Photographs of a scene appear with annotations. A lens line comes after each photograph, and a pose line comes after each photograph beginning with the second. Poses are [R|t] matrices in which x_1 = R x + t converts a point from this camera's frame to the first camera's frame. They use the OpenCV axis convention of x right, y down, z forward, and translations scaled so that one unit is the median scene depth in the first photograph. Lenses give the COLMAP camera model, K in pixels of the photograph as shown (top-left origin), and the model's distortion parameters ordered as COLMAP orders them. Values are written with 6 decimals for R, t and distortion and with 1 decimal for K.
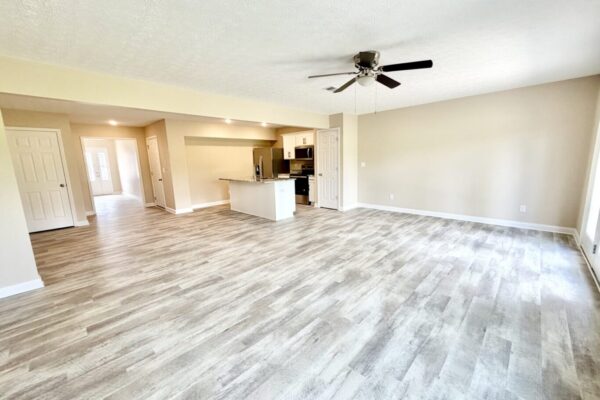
lens RADIAL K [[240.7, 0, 300.5], [0, 240.7, 199.7], [0, 0, 1]] dist [0.001001, 0.000506]
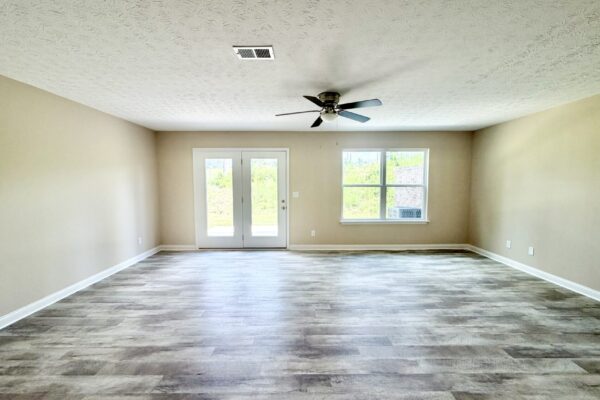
lens RADIAL K [[240.7, 0, 298.5], [0, 240.7, 199.3], [0, 0, 1]] dist [0.001001, 0.000506]
pose [[-0.696195, -0.019750, 0.717581, -0.278781], [0.139968, 0.976701, 0.162678, -0.219426], [-0.704075, 0.213694, -0.677210, 1.270591]]
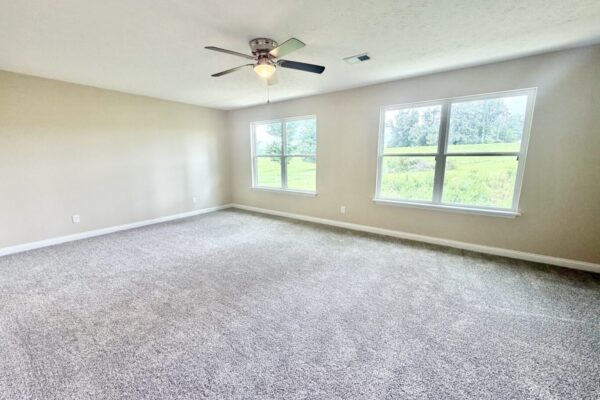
lens RADIAL K [[240.7, 0, 305.5], [0, 240.7, 201.4], [0, 0, 1]] dist [0.001001, 0.000506]
pose [[-0.144877, -0.151505, 0.977782, -0.481202], [0.170016, 0.969698, 0.175444, -0.095291], [-0.974733, 0.191657, -0.114729, 0.700771]]
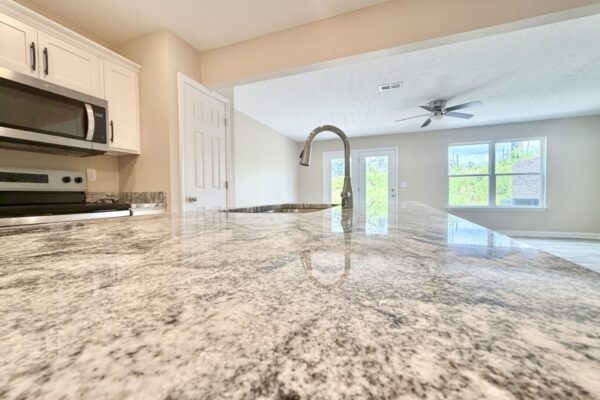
lens RADIAL K [[240.7, 0, 299.0], [0, 240.7, 198.2], [0, 0, 1]] dist [0.001001, 0.000506]
pose [[-0.387746, 0.010869, 0.921702, -0.511960], [0.171769, 0.983267, 0.060666, -0.162658], [-0.905620, 0.181843, -0.383125, 1.623813]]
